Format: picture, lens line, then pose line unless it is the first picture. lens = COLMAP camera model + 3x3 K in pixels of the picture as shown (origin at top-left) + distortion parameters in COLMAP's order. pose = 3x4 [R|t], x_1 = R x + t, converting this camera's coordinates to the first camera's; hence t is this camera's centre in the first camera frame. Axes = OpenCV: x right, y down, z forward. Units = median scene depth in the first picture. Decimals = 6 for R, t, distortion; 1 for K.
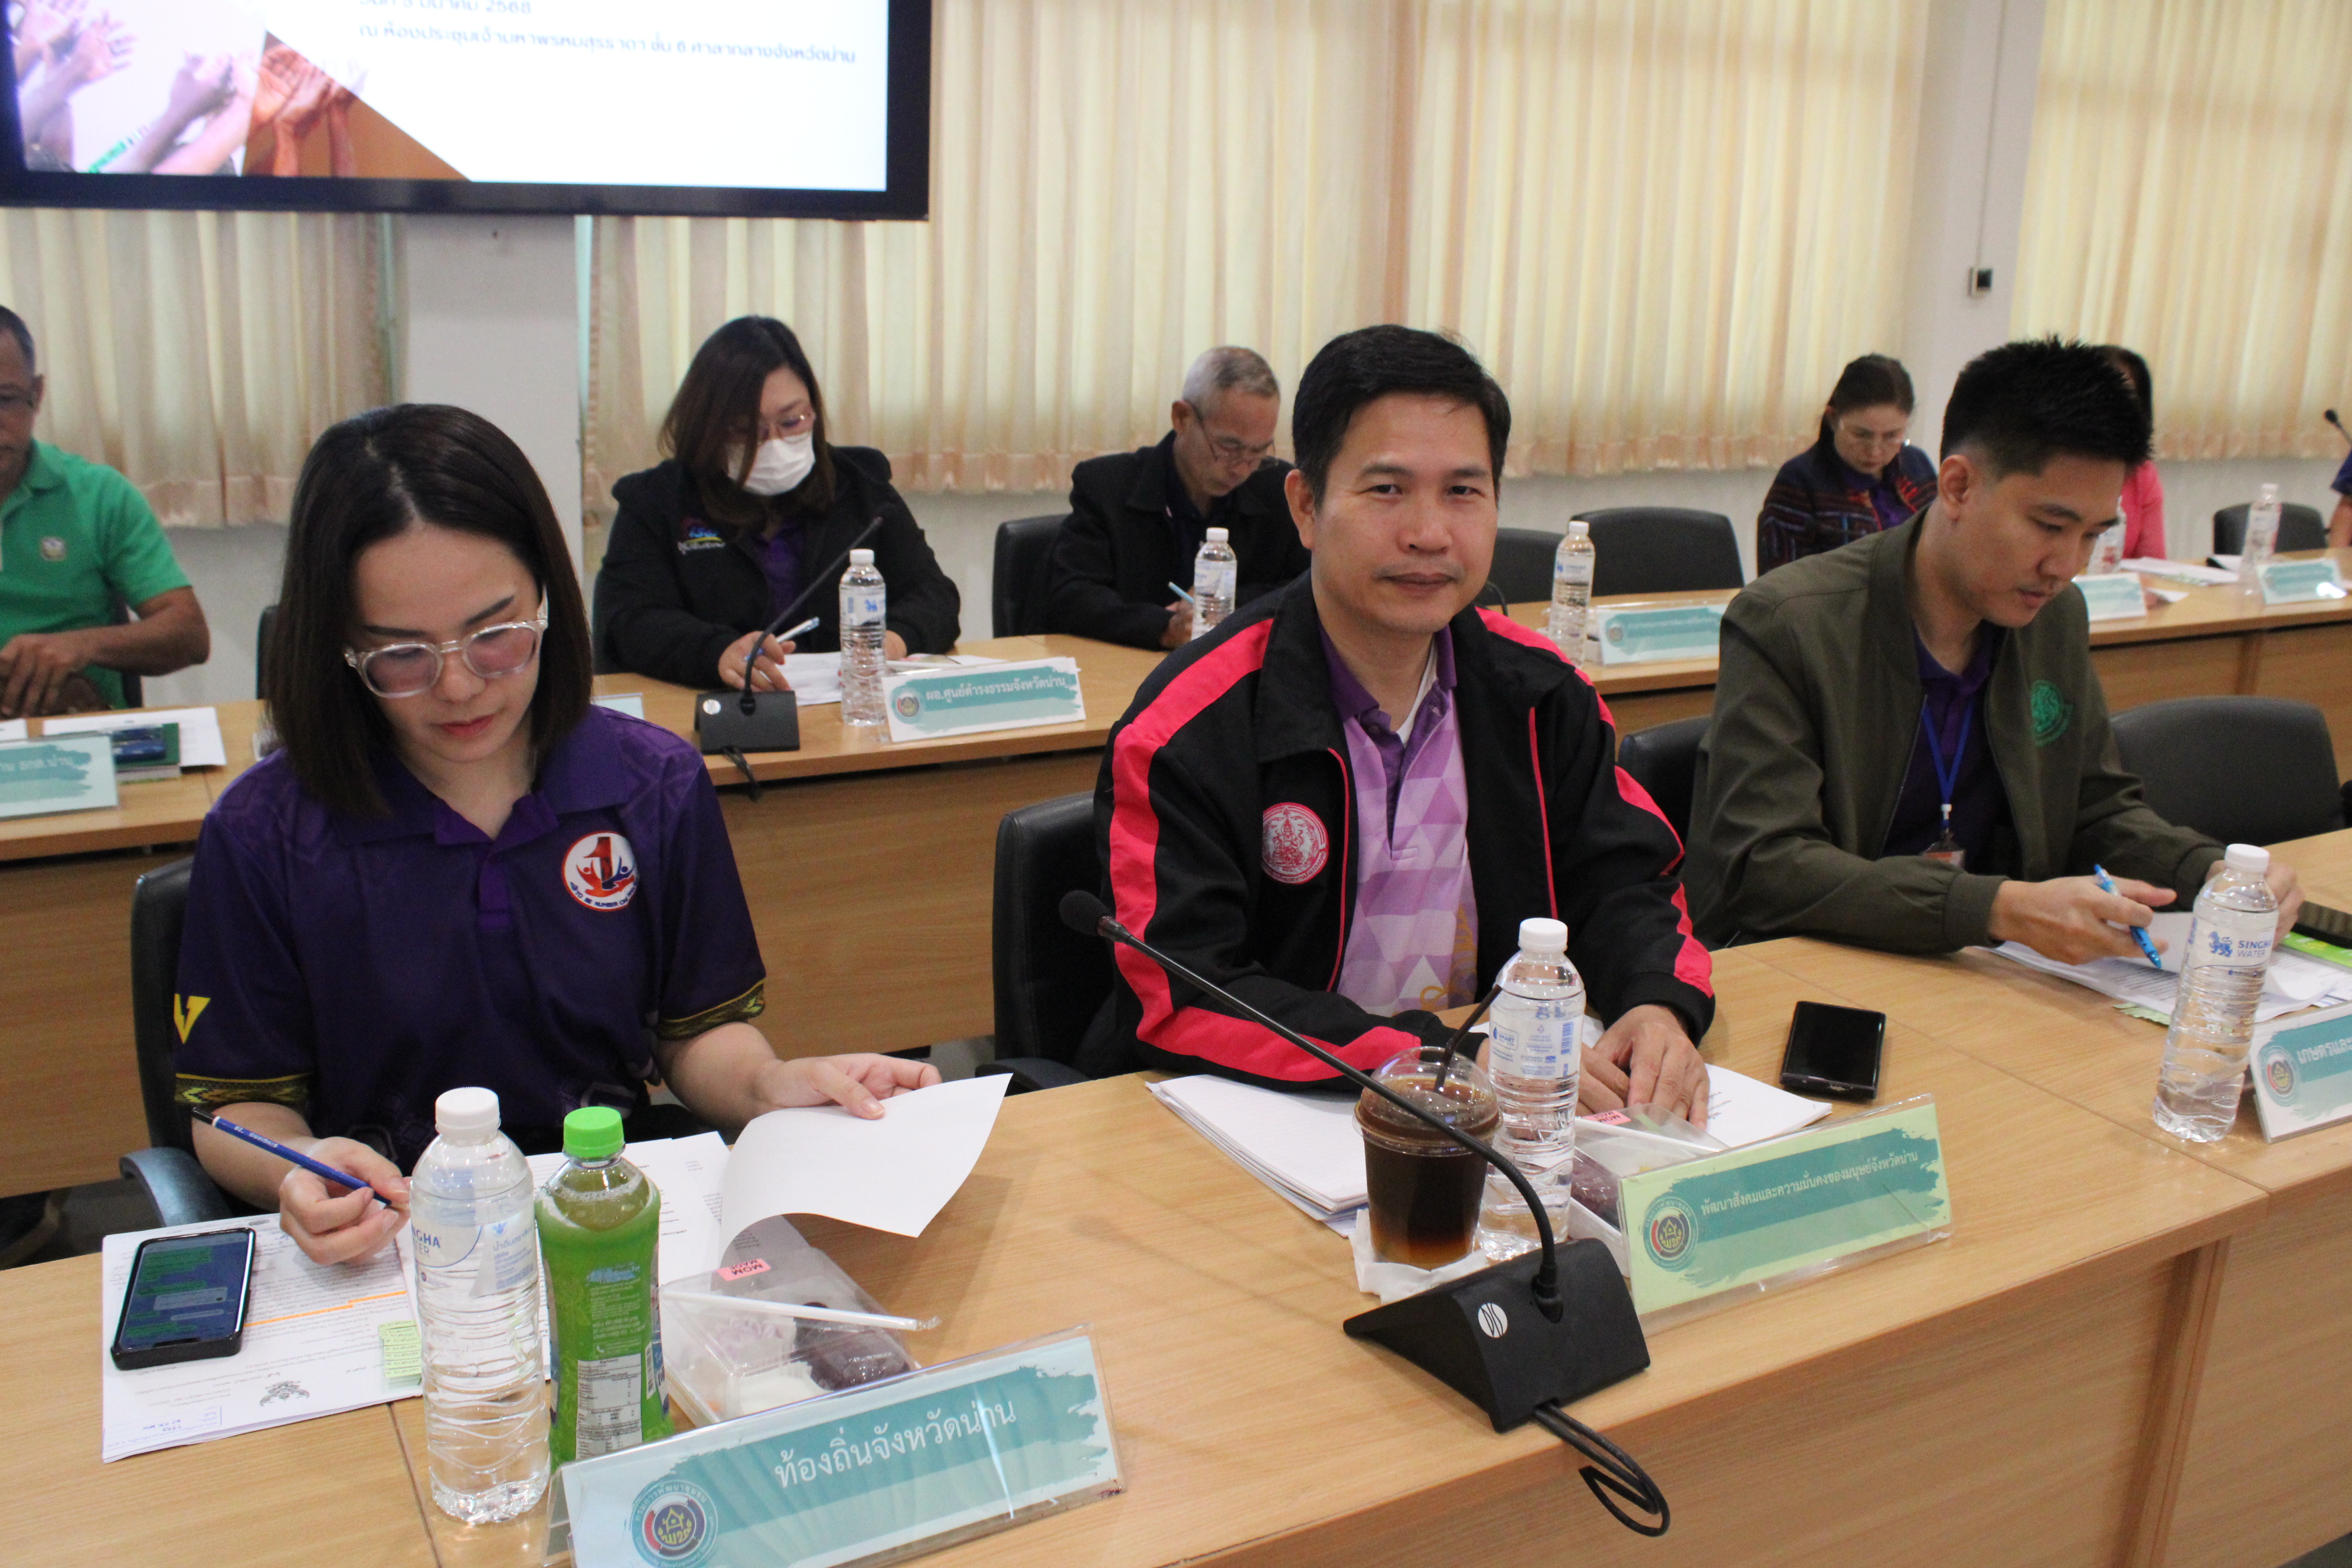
lens RADIAL K [[2132.6, 0, 1230.4], [0, 2132.6, 789.7], [0, 0, 1]] dist [-0.162007, 0.156764]
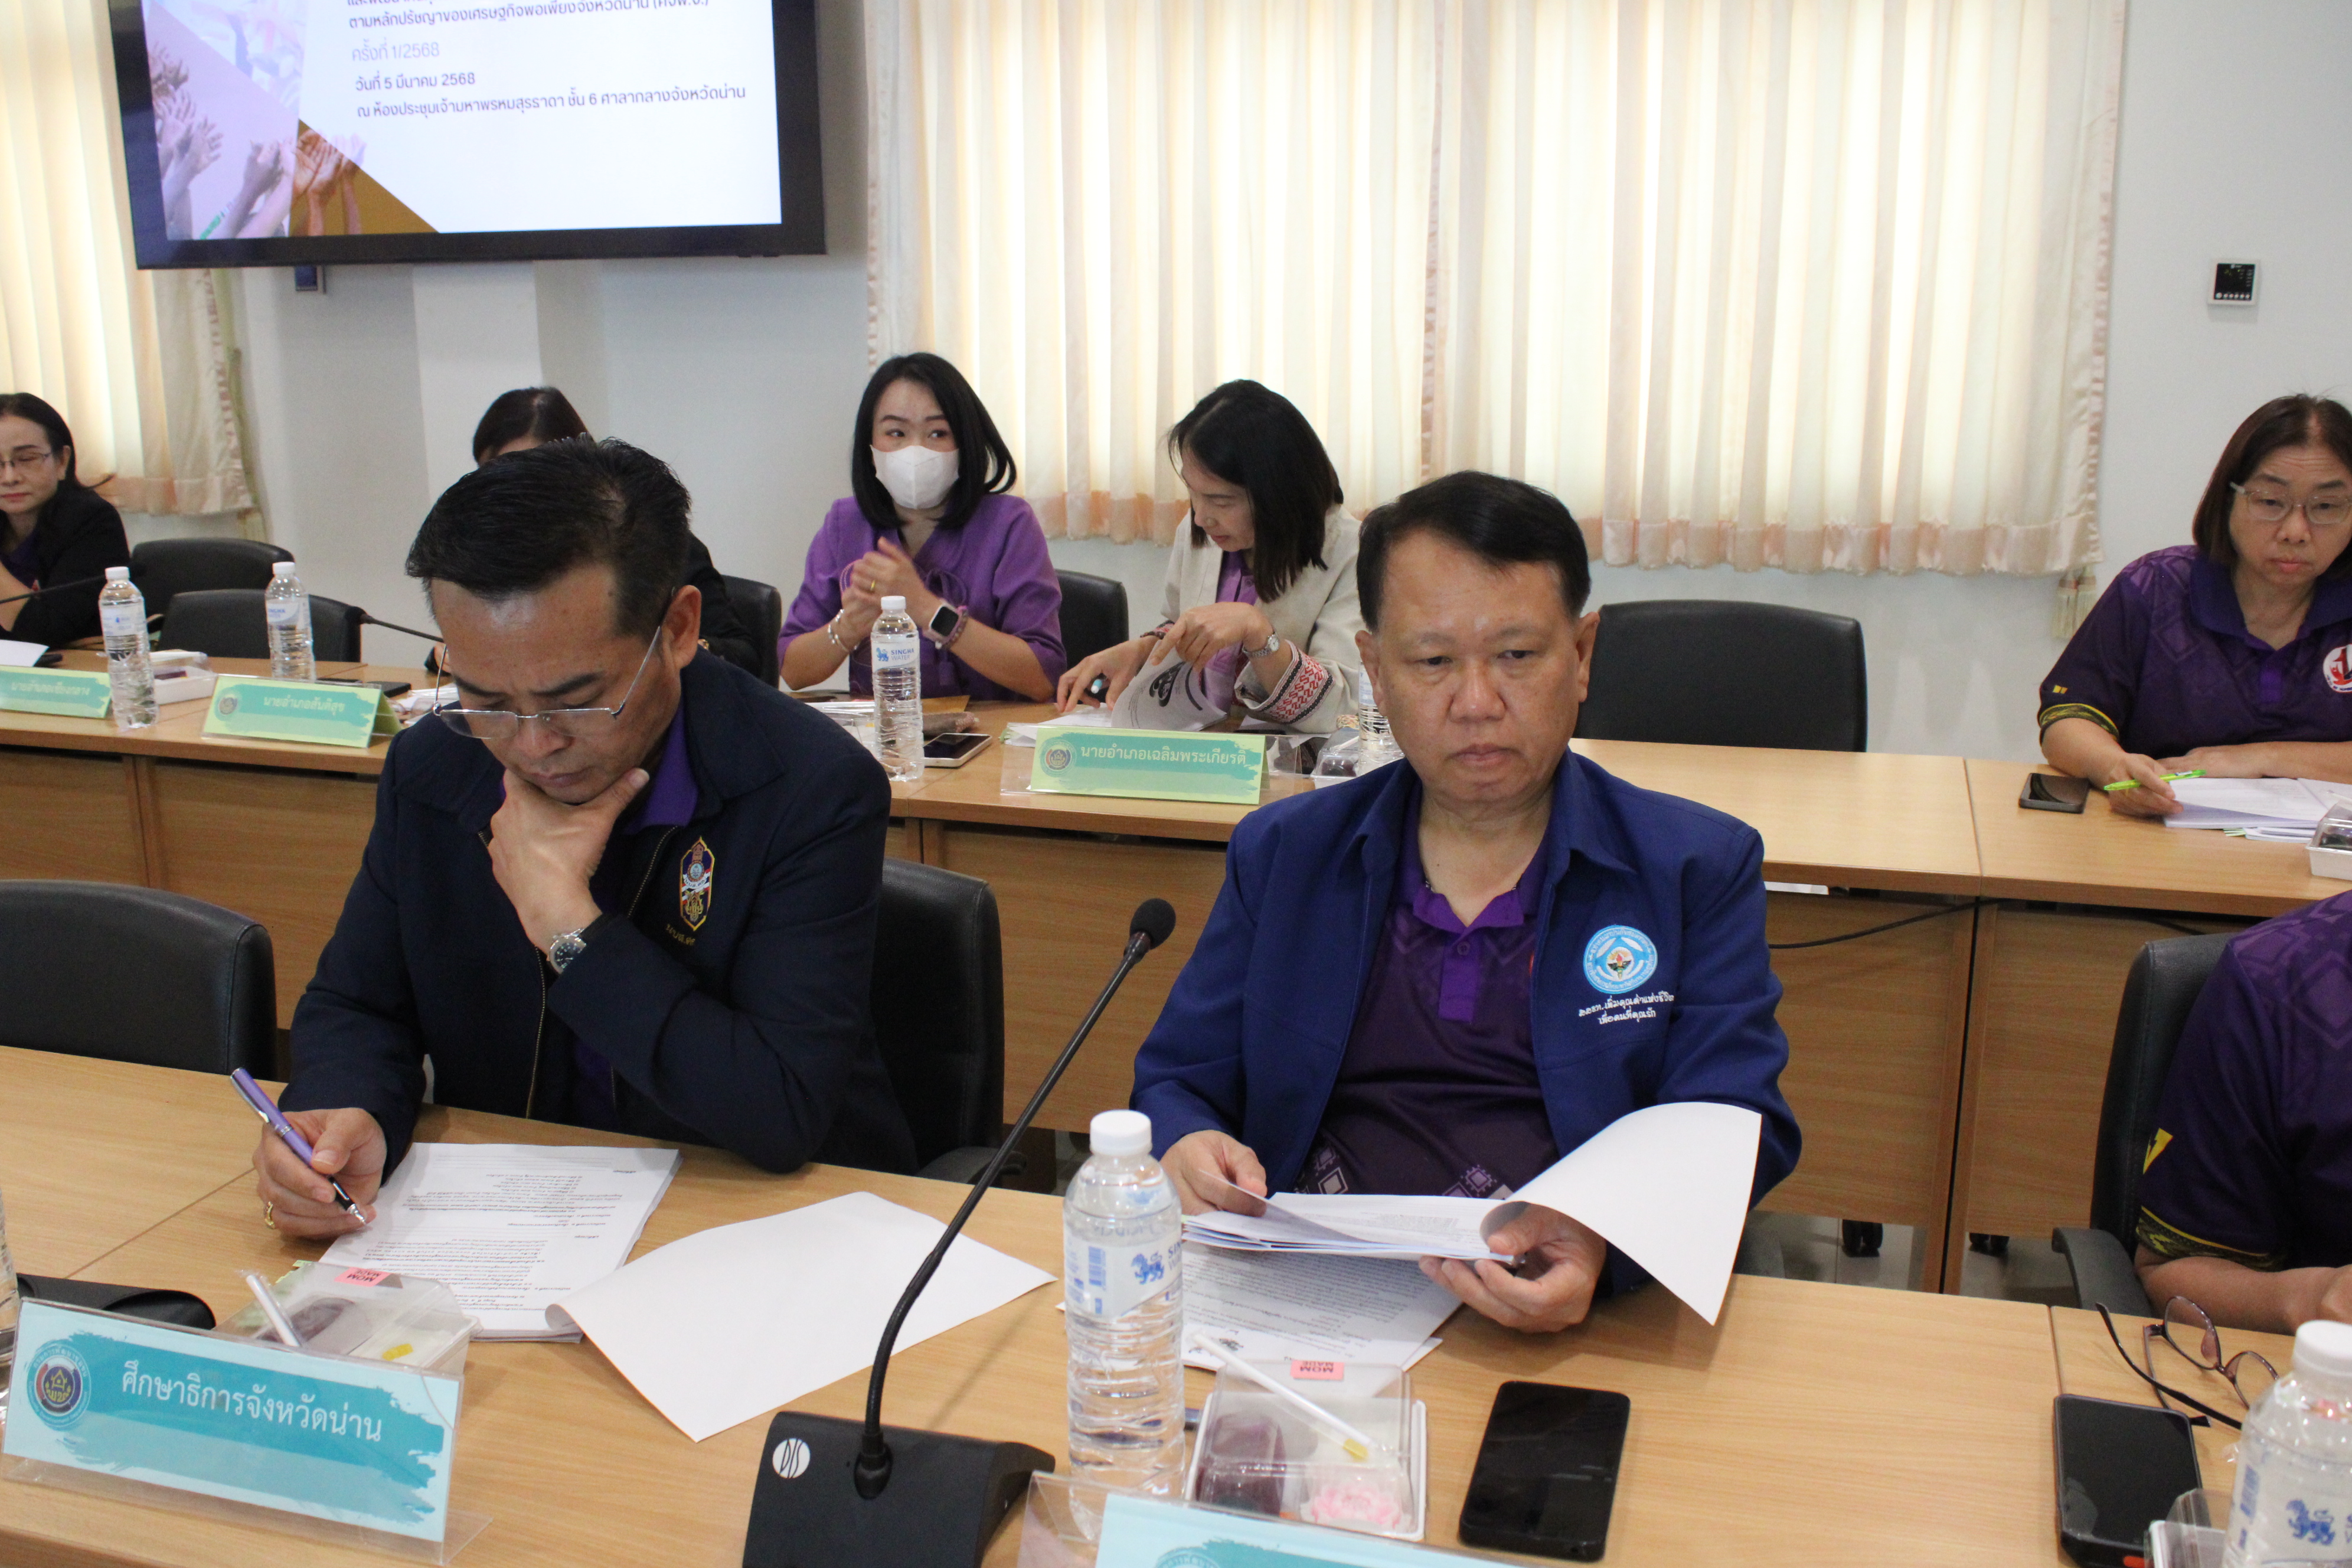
lens RADIAL K [[2273.8, 0, 1176.0], [0, 2273.8, 784.0], [0, 0, 1]] dist [-0.176708, 0.220509]
pose [[0.640343, 0.137933, -0.755603, 0.914148], [-0.173906, 0.984233, 0.032290, -0.111582], [0.748143, 0.110727, 0.654234, 0.569654]]
